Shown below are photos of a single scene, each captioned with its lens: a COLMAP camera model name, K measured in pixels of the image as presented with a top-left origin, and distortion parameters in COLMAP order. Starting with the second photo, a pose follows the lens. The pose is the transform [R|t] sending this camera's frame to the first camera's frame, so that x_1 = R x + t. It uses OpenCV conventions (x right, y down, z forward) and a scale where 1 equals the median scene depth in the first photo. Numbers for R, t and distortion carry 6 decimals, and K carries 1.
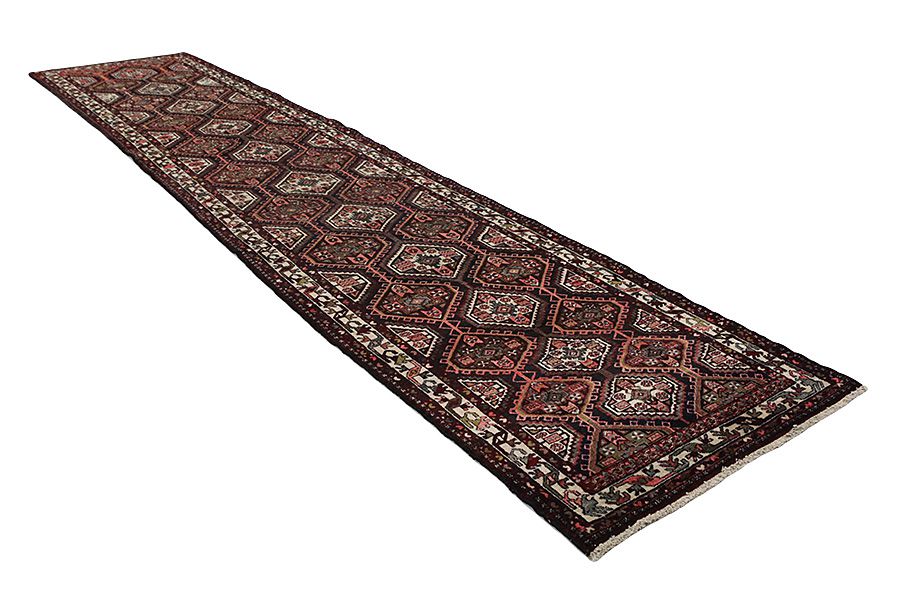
lens RADIAL K [[766.4, 0, 450.7], [0, 766.4, 299.6], [0, 0, 1]] dist [-0.052514, -0.000668]
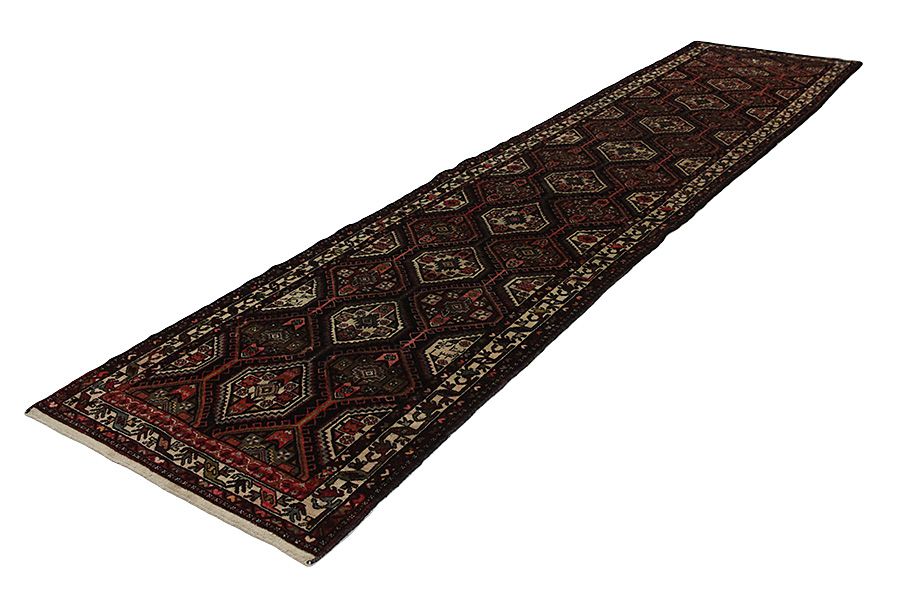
lens RADIAL K [[730.0, 0, 451.2], [0, 730.0, 300.9], [0, 0, 1]] dist [-0.016815, -0.007117]
pose [[-0.215847, -0.561805, 0.798615, -1.072858], [0.518981, 0.626790, 0.581199, -0.744967], [-0.827084, 0.539916, 0.156275, 1.144542]]
